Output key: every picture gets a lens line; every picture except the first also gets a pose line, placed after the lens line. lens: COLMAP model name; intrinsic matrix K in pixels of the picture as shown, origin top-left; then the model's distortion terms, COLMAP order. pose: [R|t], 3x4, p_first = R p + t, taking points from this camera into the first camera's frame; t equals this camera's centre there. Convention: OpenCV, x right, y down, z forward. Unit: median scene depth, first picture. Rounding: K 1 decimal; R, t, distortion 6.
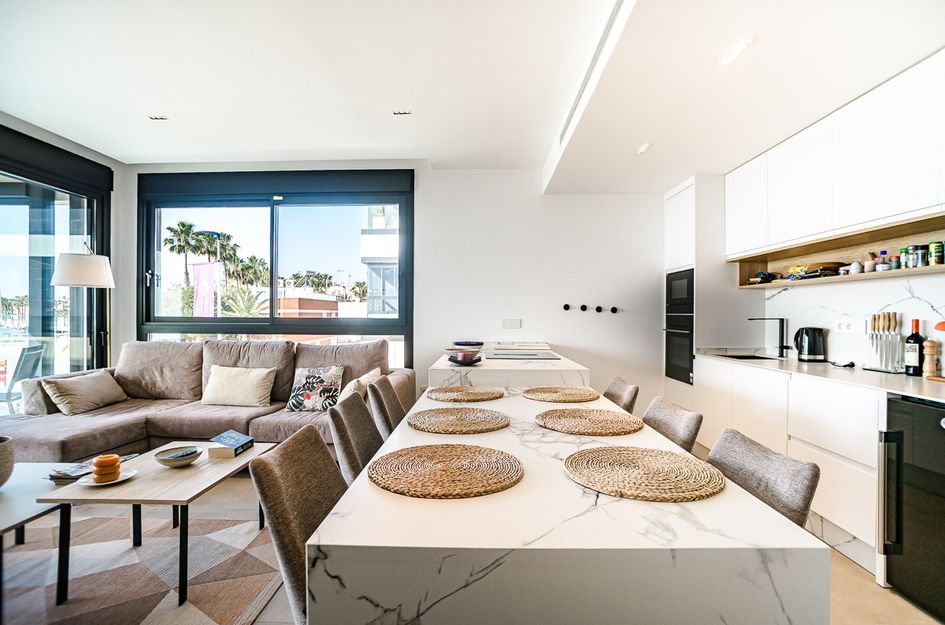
lens RADIAL K [[461.0, 0, 470.5], [0, 461.0, 317.0], [0, 0, 1]] dist [-0.079004, 0.039539]
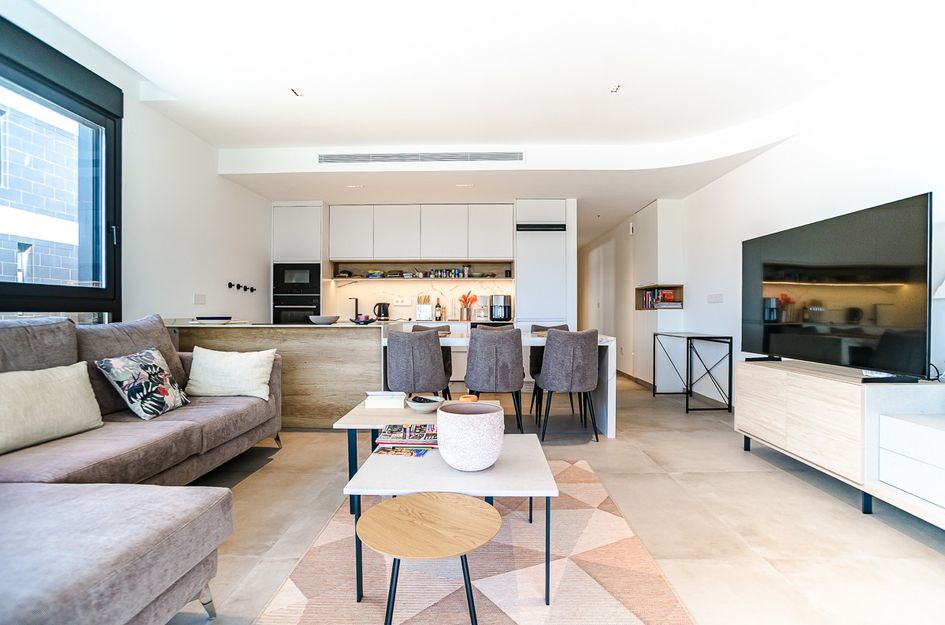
lens RADIAL K [[475.3, 0, 472.5], [0, 475.3, 314.5], [0, 0, 1]] dist [-0.085473, 0.046410]
pose [[-0.000138, -0.008198, 0.999966, -1.039059], [0.003053, 0.999962, 0.008199, 0.047540], [-0.999995, 0.003054, -0.000113, 0.501063]]
